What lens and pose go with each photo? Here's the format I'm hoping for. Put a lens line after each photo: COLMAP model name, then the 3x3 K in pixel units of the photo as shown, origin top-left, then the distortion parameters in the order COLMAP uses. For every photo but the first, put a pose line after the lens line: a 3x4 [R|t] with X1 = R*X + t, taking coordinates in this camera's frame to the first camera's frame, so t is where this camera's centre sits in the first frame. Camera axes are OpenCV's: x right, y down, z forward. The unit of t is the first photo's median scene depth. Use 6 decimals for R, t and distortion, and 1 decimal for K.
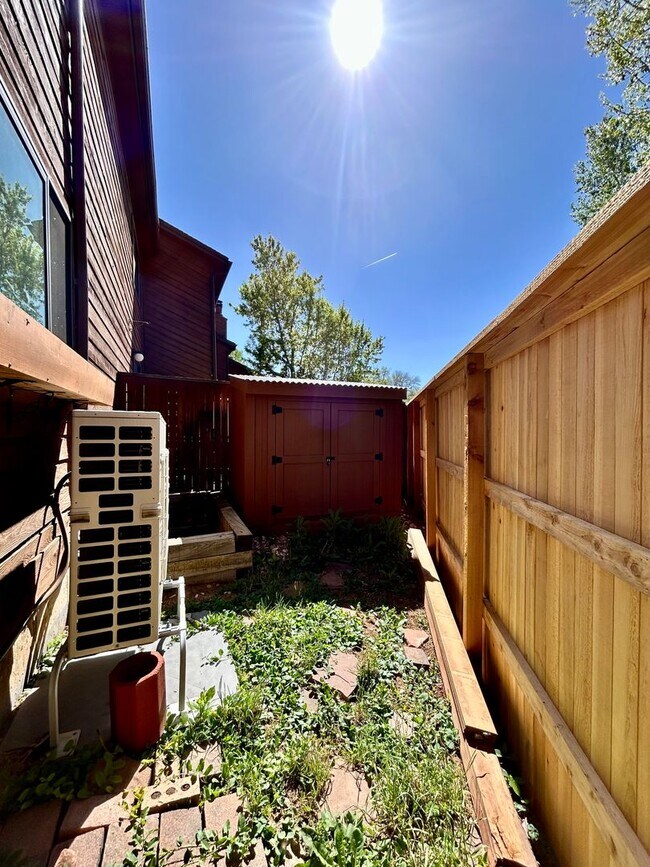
lens RADIAL K [[349.5, 0, 325.0], [0, 349.5, 433.5], [0, 0, 1]] dist [-0.002168, -0.000215]
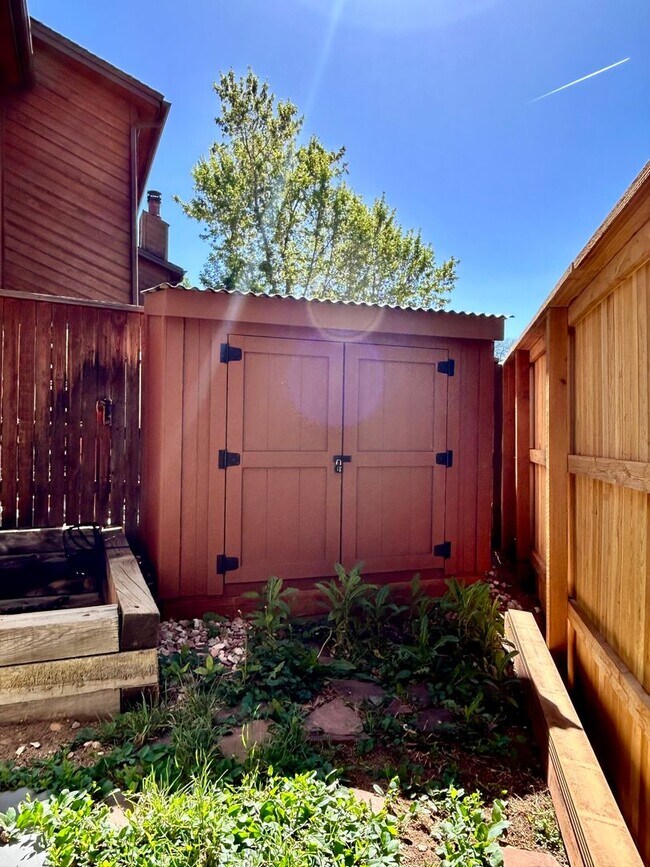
lens RADIAL K [[643.0, 0, 325.0], [0, 643.0, 433.5], [0, 0, 1]] dist [0.001130, -0.001568]
pose [[0.999410, 0.011458, -0.032391, 0.027168], [-0.011595, 0.999925, -0.004040, 0.056984], [0.032342, 0.004413, 0.999467, 0.172159]]
